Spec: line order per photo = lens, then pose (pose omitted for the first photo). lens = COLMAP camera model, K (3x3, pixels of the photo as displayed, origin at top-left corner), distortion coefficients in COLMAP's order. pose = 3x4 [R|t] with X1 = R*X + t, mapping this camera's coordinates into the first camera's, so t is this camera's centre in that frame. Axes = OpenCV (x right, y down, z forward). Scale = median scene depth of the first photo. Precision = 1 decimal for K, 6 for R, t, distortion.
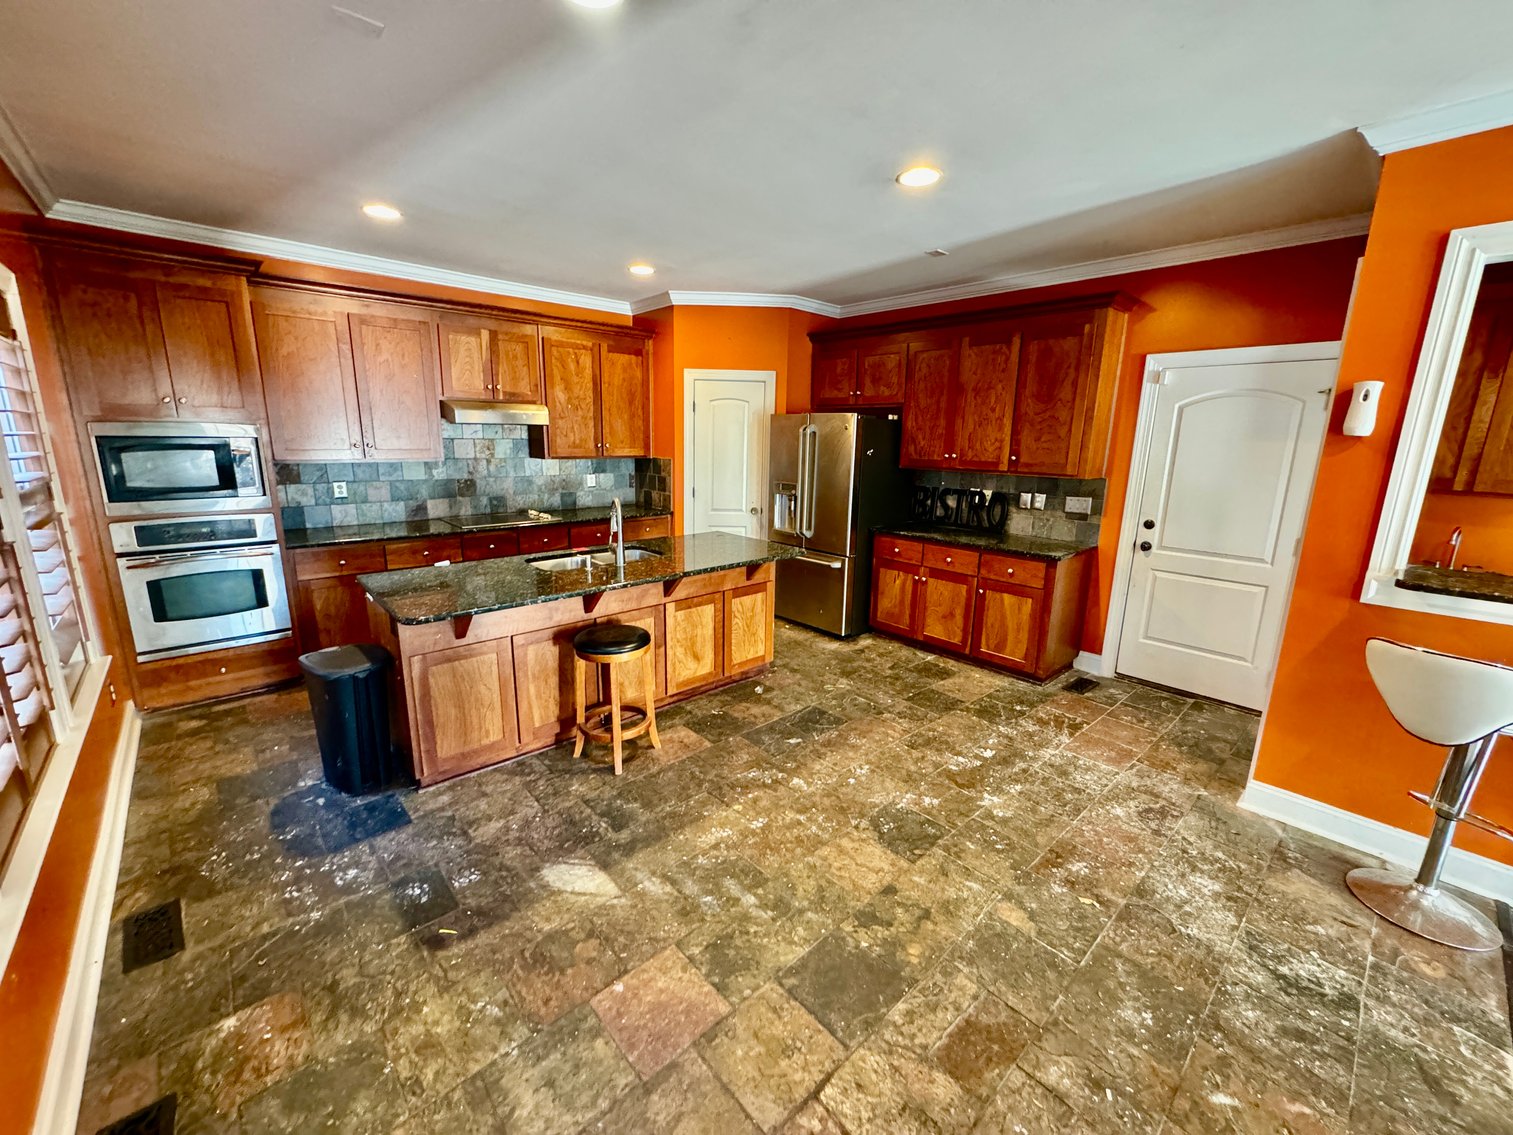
lens RADIAL K [[602.0, 0, 755.9], [0, 602.0, 567.0], [0, 0, 1]] dist [-0.001622, -0.000130]
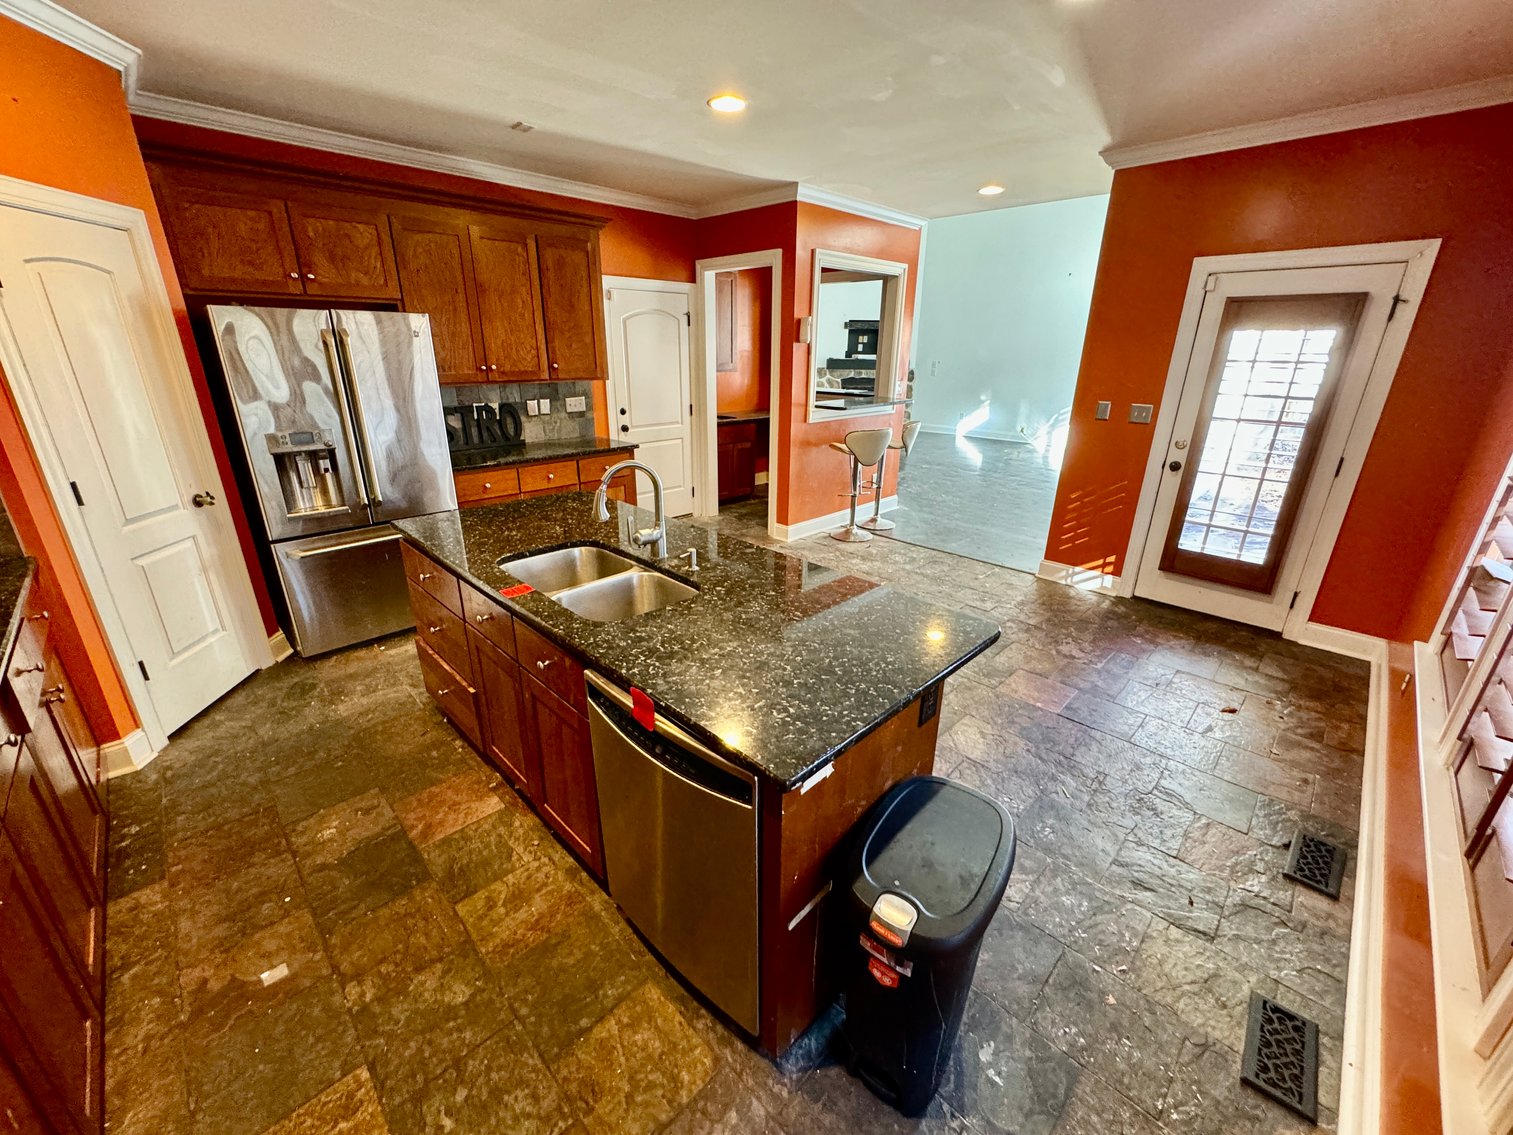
lens RADIAL K [[602.0, 0, 754.6], [0, 602.0, 565.4], [0, 0, 1]] dist [-0.001622, -0.000130]
pose [[-0.040350, -0.358599, 0.932619, -0.684157], [0.209003, 0.909703, 0.358830, -0.168478], [-0.977082, 0.209398, 0.038242, 0.697102]]
